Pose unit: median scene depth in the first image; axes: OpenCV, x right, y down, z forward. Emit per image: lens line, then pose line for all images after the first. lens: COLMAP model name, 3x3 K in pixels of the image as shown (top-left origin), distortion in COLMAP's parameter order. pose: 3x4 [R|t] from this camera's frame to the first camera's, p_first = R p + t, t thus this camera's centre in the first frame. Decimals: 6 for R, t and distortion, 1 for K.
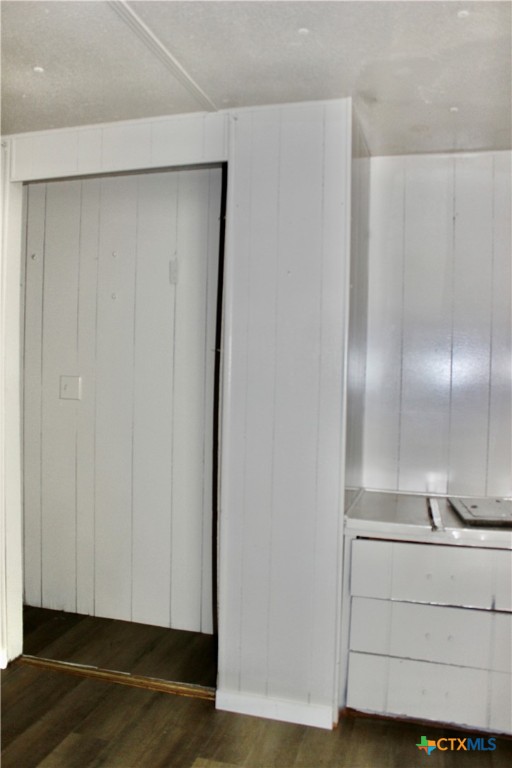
lens RADIAL K [[649.7, 0, 255.1], [0, 649.7, 386.3], [0, 0, 1]] dist [-0.147973, 0.110762]
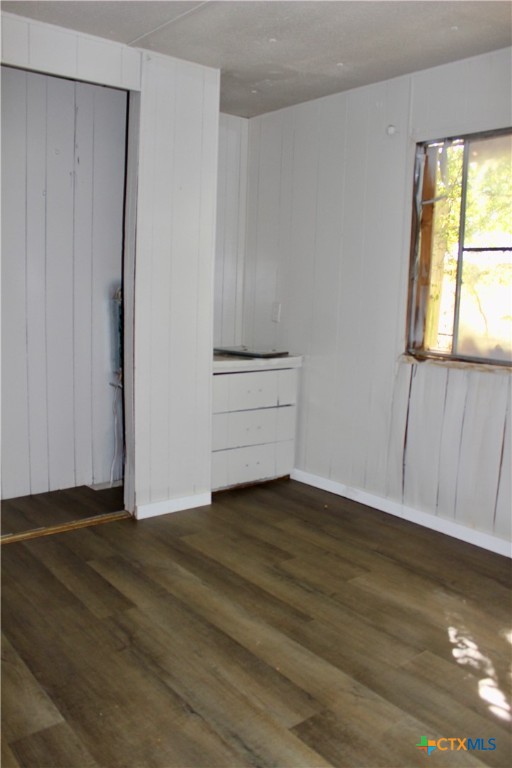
lens RADIAL K [[649.7, 0, 254.6], [0, 649.7, 383.3], [0, 0, 1]] dist [-0.147973, 0.110762]
pose [[0.569398, -0.123530, 0.812727, -1.011734], [0.008315, 0.989460, 0.144567, 0.040954], [-0.822020, -0.075558, 0.564424, 0.068256]]
